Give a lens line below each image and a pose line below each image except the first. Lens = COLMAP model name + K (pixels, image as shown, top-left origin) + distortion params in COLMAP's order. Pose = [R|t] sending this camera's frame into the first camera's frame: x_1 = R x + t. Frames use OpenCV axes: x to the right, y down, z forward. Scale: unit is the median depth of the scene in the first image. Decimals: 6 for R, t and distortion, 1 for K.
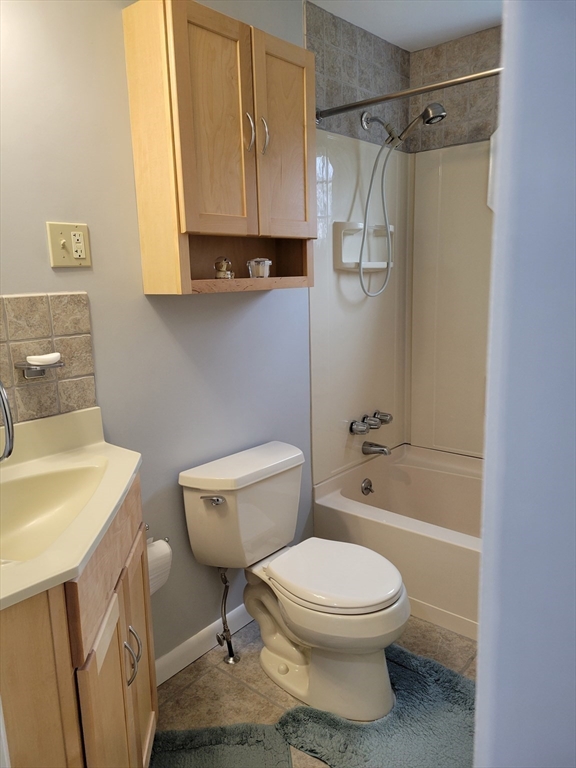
lens RADIAL K [[574.0, 0, 289.1], [0, 574.0, 393.4], [0, 0, 1]] dist [0.066948, -0.059737]
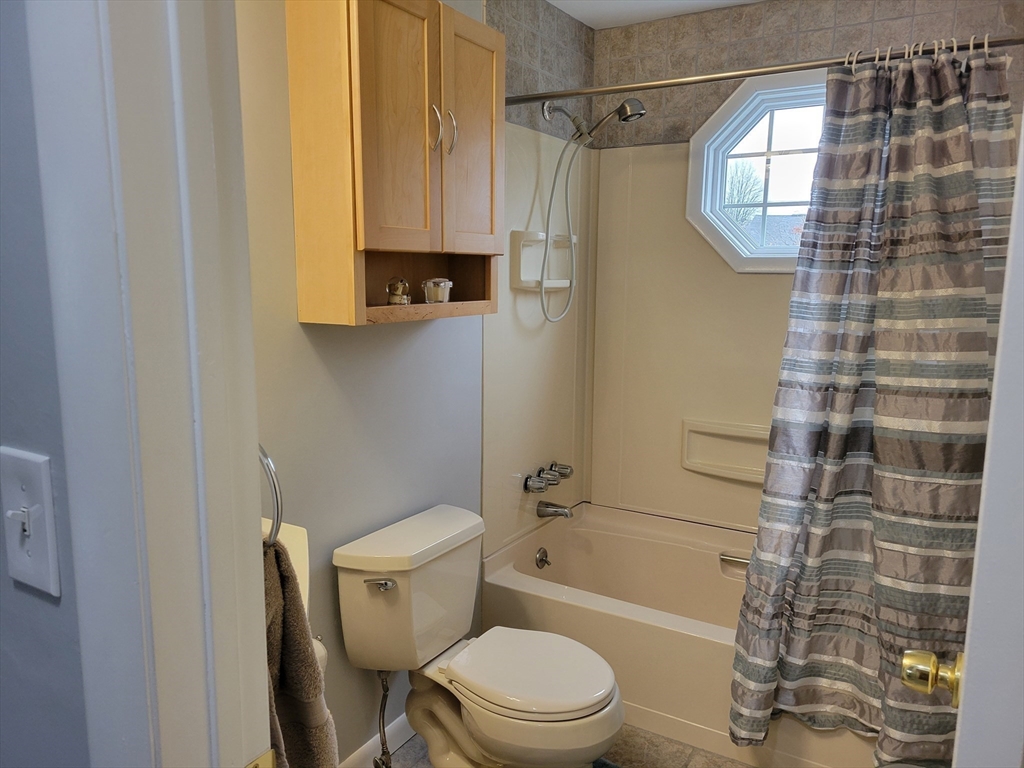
lens RADIAL K [[765.4, 0, 511.0], [0, 765.4, 400.1], [0, 0, 1]] dist [0.066948, -0.059737]
pose [[0.985308, 0.008993, 0.170553, -0.111700], [-0.003213, 0.999412, -0.034133, -0.024231], [-0.170759, 0.033083, 0.984757, -0.056248]]
